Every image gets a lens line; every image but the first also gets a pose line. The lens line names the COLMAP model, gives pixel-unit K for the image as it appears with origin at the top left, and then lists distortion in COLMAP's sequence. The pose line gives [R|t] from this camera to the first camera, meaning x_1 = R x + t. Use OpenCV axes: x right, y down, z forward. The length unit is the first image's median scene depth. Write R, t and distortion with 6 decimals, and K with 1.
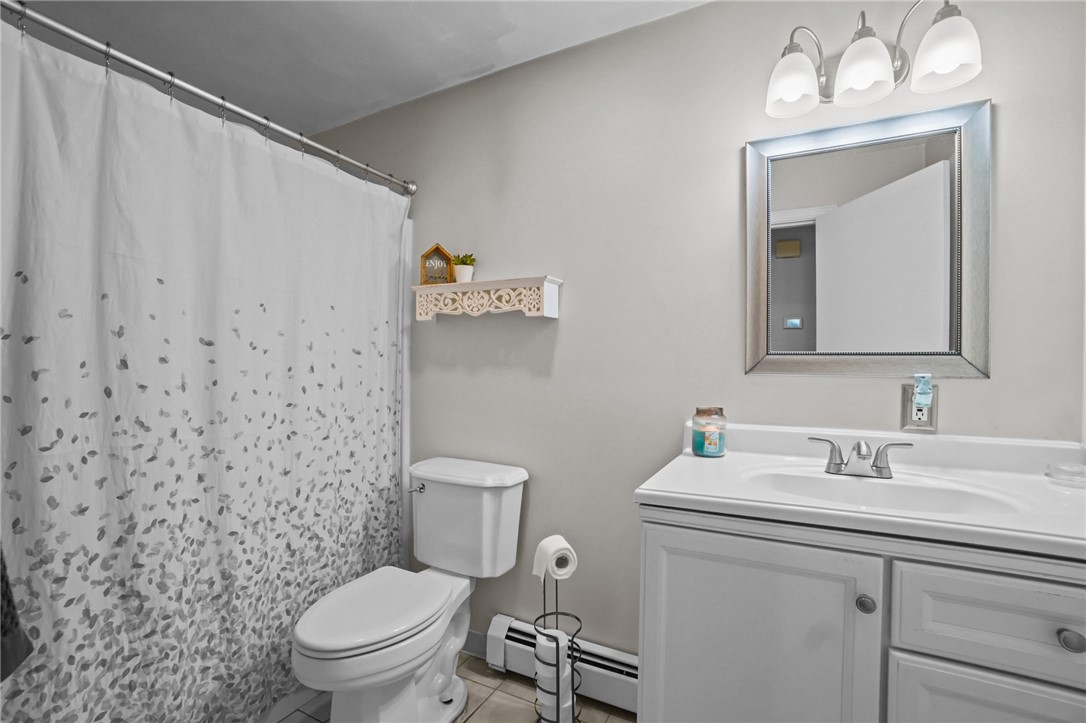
lens RADIAL K [[485.5, 0, 539.3], [0, 485.5, 363.8], [0, 0, 1]] dist [-0.056878, 0.023196]
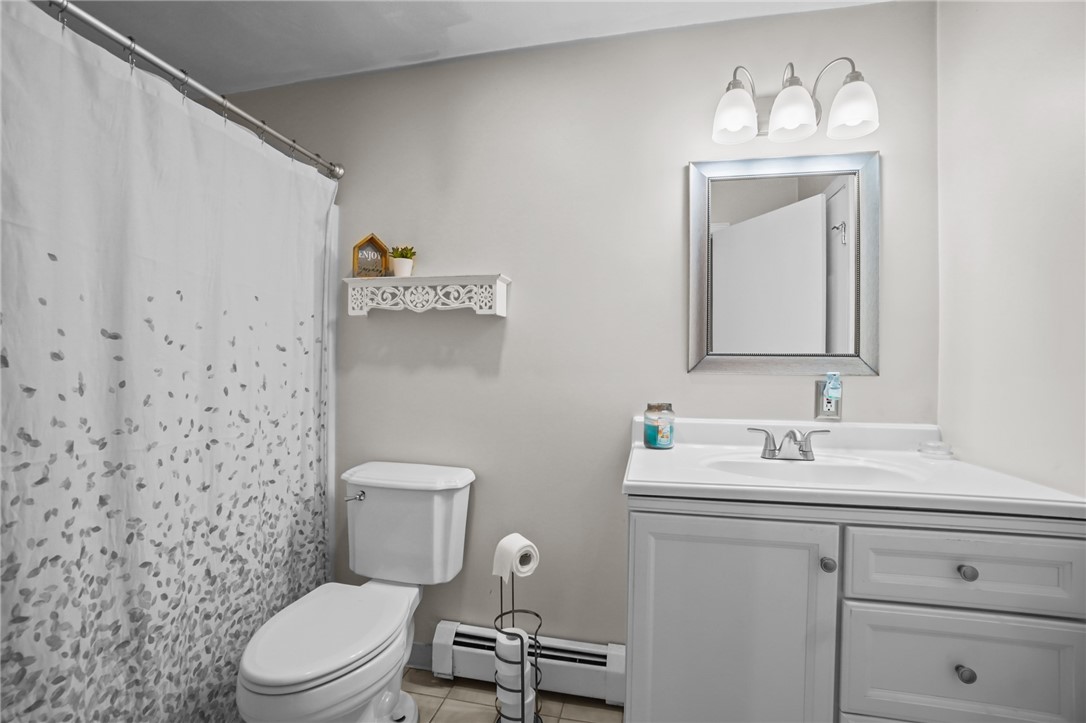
lens RADIAL K [[485.5, 0, 539.3], [0, 485.5, 363.8], [0, 0, 1]] dist [-0.056878, 0.023196]
pose [[0.965391, 0.003099, 0.260788, -0.180775], [-0.003611, 0.999992, 0.001483, 0.000933], [-0.260781, -0.002373, 0.965395, 0.019423]]
